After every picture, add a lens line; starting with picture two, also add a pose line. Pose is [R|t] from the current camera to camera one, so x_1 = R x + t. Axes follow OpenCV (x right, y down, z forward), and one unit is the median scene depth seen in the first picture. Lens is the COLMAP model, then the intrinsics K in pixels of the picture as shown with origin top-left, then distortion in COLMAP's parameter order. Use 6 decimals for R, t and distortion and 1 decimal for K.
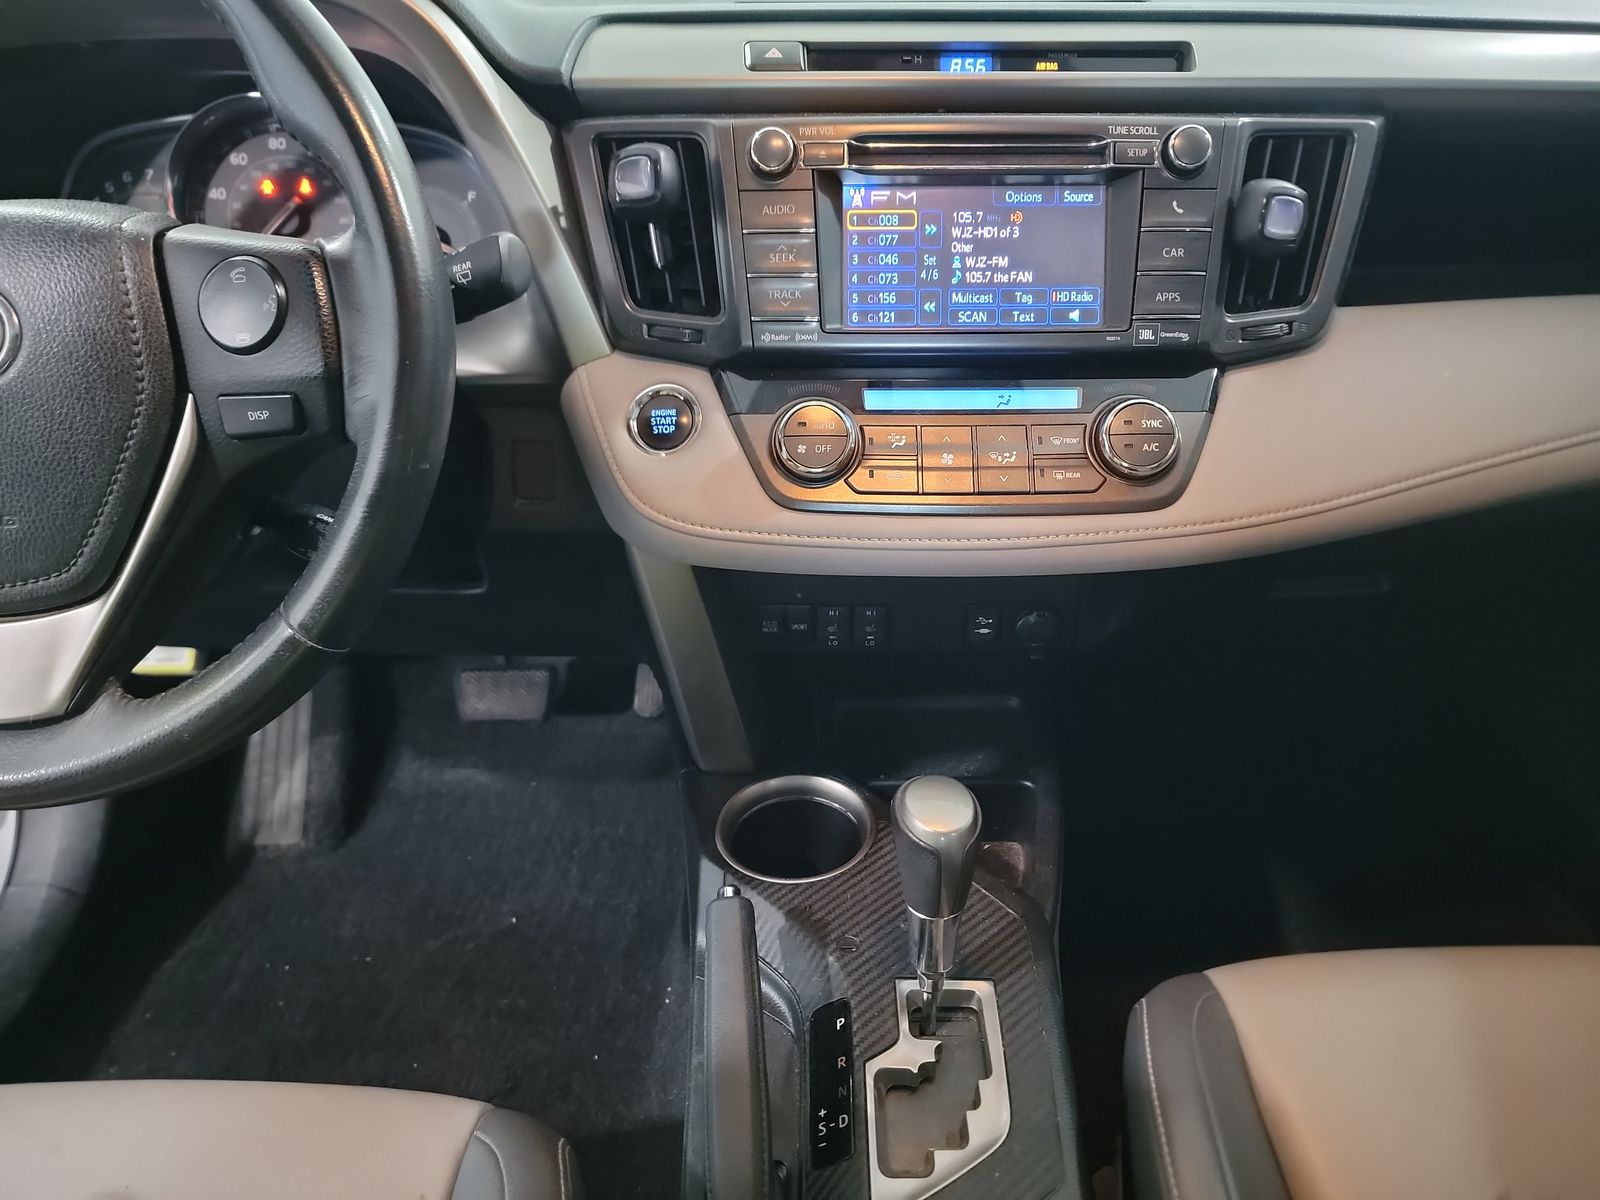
lens RADIAL K [[1104.5, 0, 800.0], [0, 1104.5, 600.0], [0, 0, 1]] dist [0.048840, -0.061995]
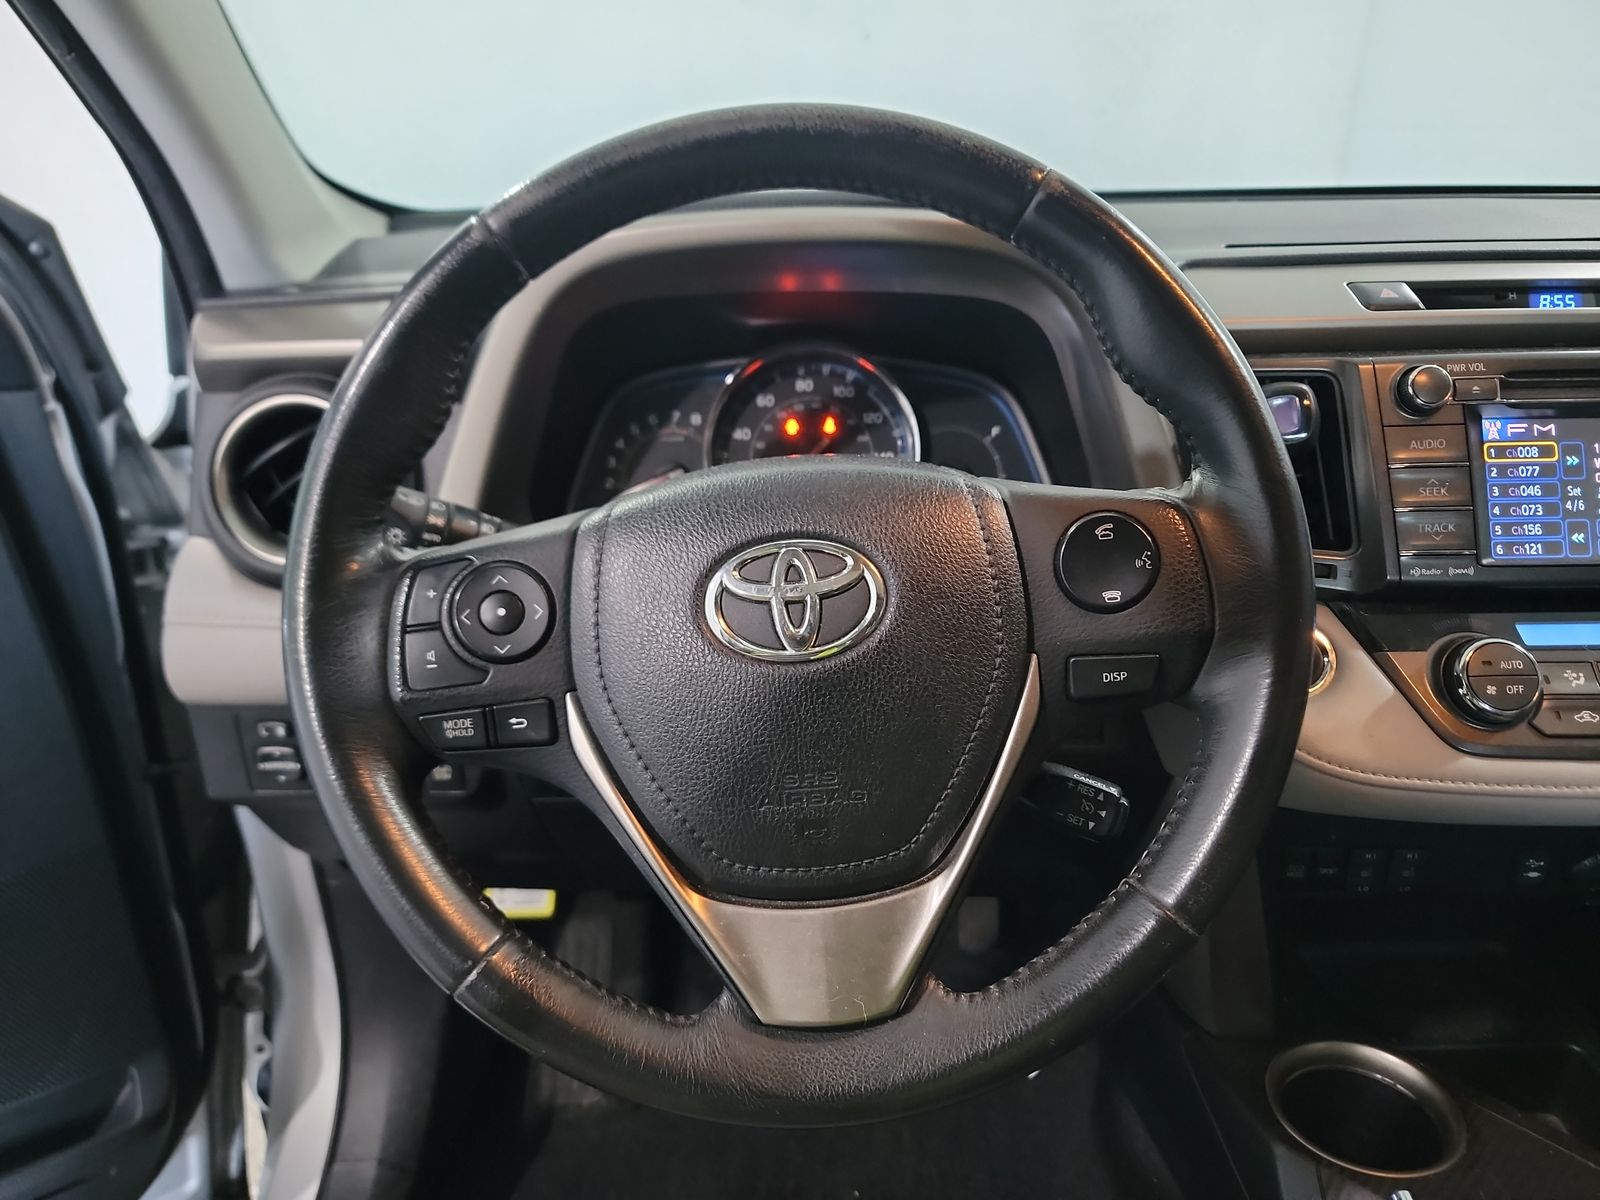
lens RADIAL K [[1123.9, 0, 832.7], [0, 1123.9, 608.9], [0, 0, 1]] dist [0.009954, 0.003169]
pose [[0.999824, -0.013044, -0.013494, -0.511761], [0.010570, 0.985480, -0.169463, -0.046729], [0.015509, 0.169291, 0.985444, 0.043700]]
